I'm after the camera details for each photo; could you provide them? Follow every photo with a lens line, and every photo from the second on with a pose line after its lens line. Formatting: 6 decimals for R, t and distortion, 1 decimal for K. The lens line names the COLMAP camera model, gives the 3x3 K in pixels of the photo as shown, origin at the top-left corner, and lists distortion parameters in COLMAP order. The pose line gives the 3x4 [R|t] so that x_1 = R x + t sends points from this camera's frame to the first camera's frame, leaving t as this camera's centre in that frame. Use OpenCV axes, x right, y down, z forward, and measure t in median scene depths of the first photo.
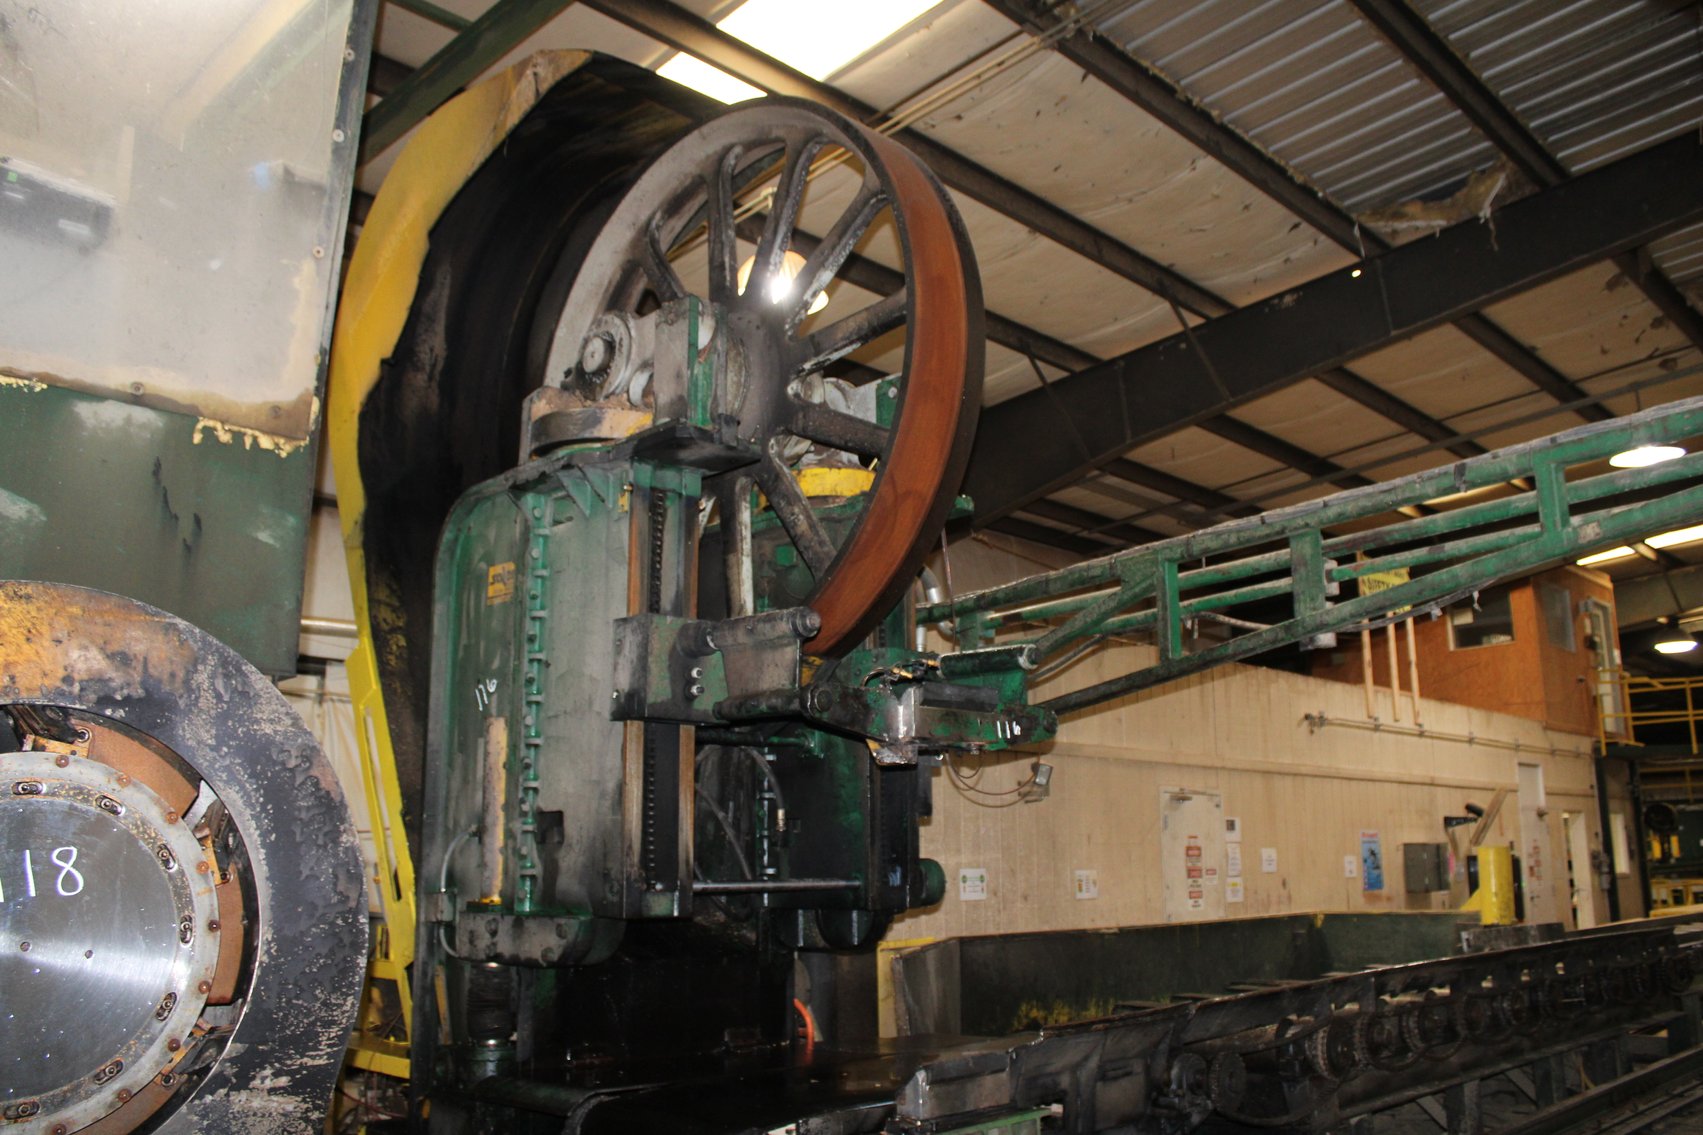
lens RADIAL K [[1403.5, 0, 860.8], [0, 1403.5, 569.1], [0, 0, 1]] dist [-0.154742, 0.114832]
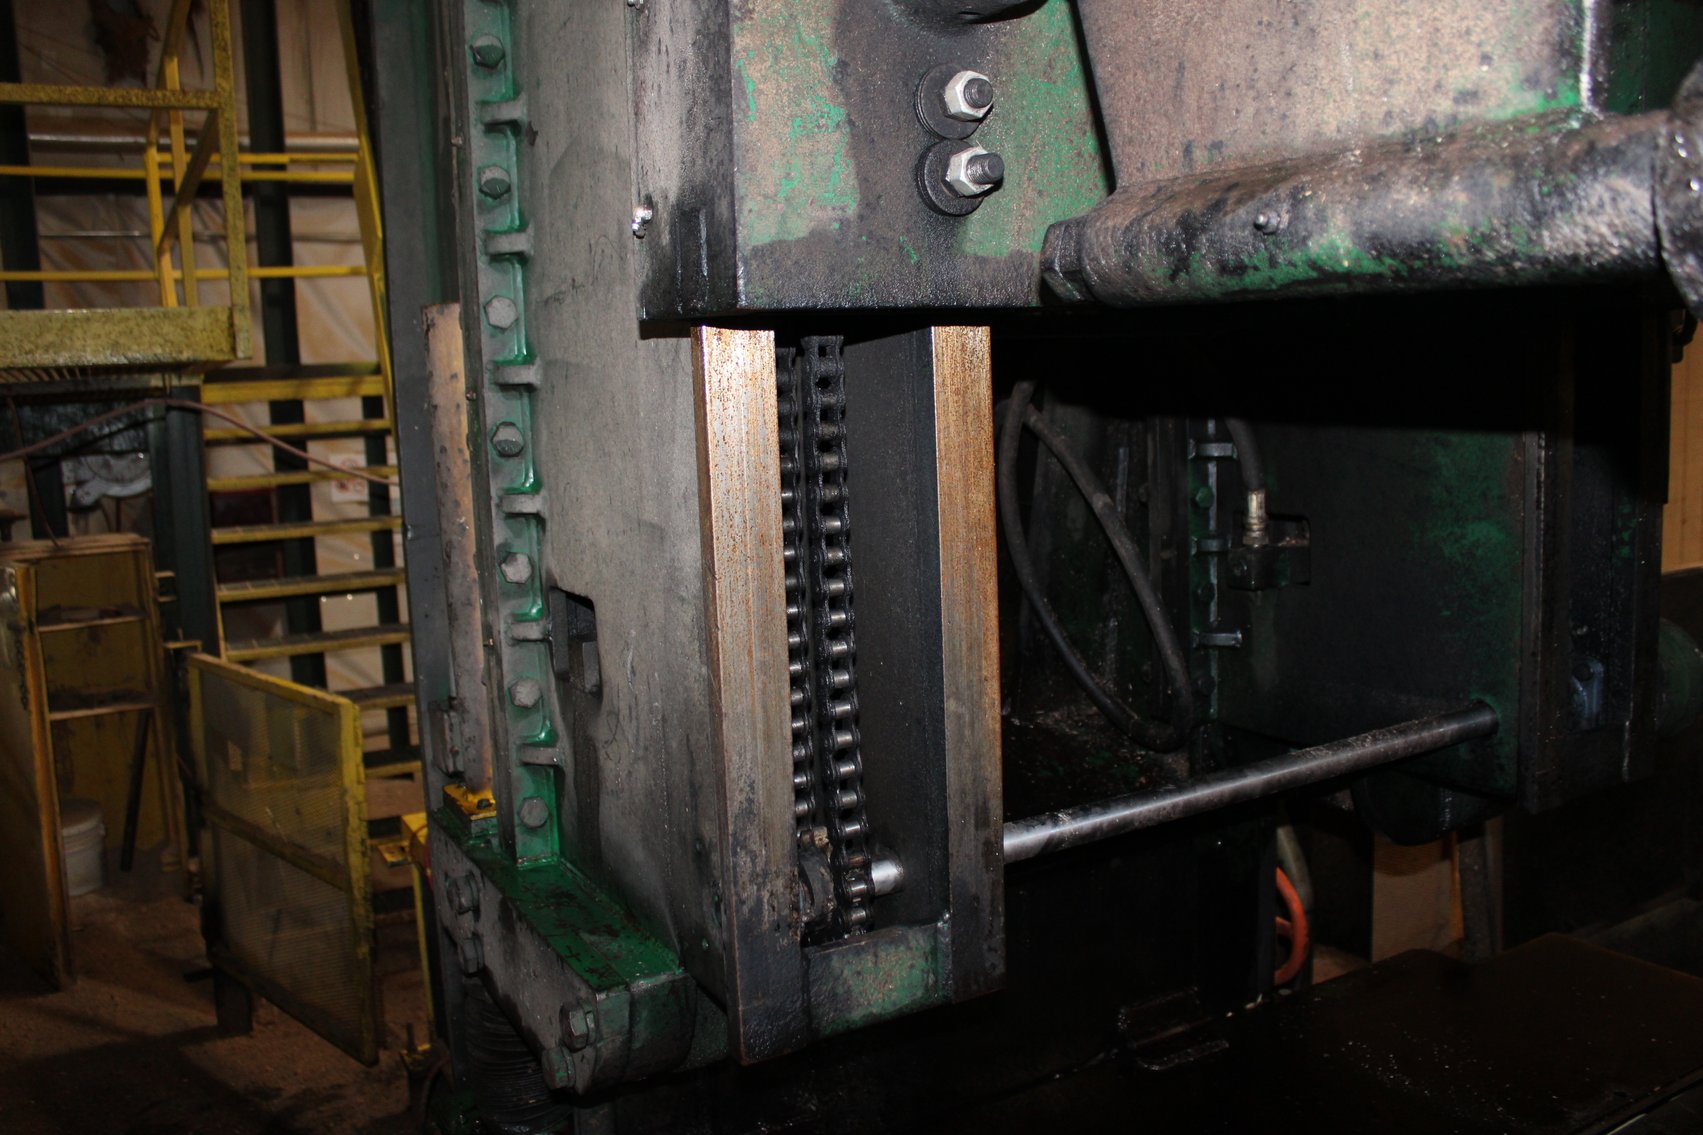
lens RADIAL K [[1403.5, 0, 859.2], [0, 1403.5, 559.4], [0, 0, 1]] dist [-0.154742, 0.114832]
pose [[0.964085, 0.002283, -0.265583, -0.067344], [0.086727, 0.942441, 0.322928, 0.063868], [0.251033, -0.334364, 0.908396, 0.687987]]
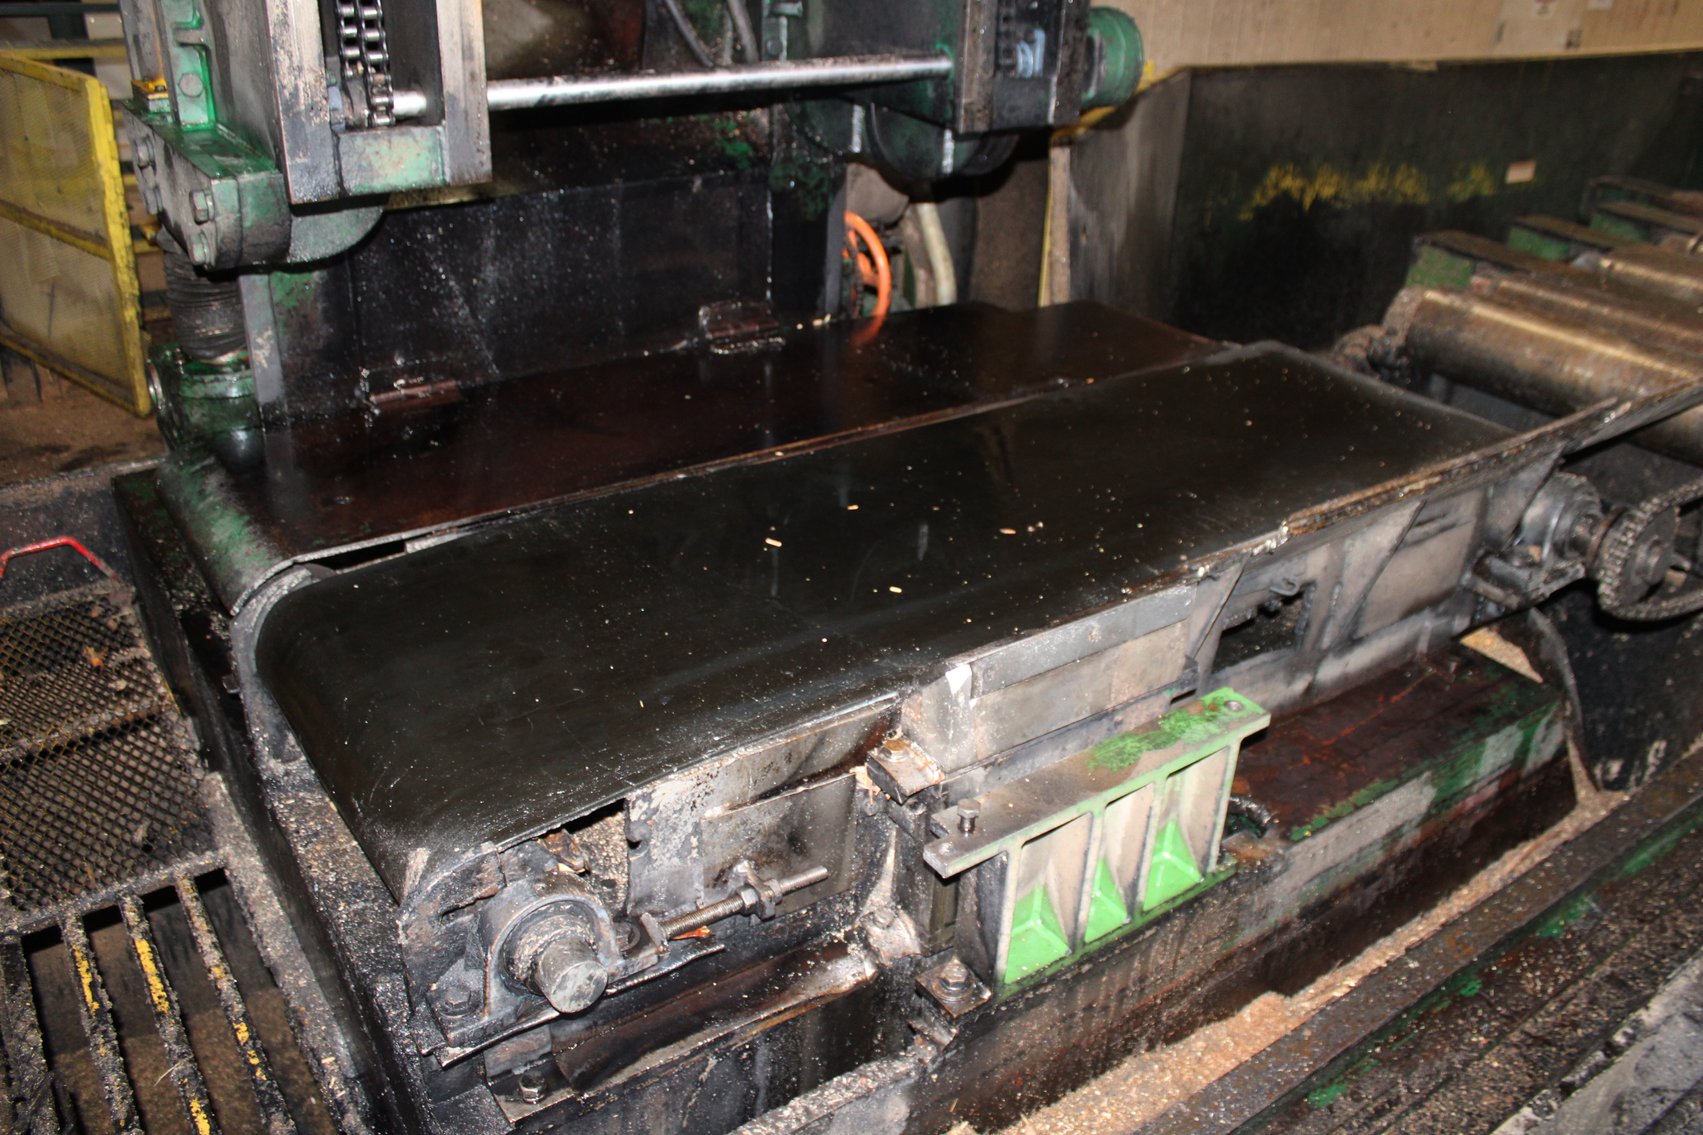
lens RADIAL K [[1403.5, 0, 873.5], [0, 1403.5, 577.9], [0, 0, 1]] dist [-0.154742, 0.114832]
pose [[0.984921, 0.121833, -0.122831, 0.053705], [-0.014502, 0.765628, 0.643120, 0.065287], [0.172396, -0.631641, 0.755850, 0.567435]]
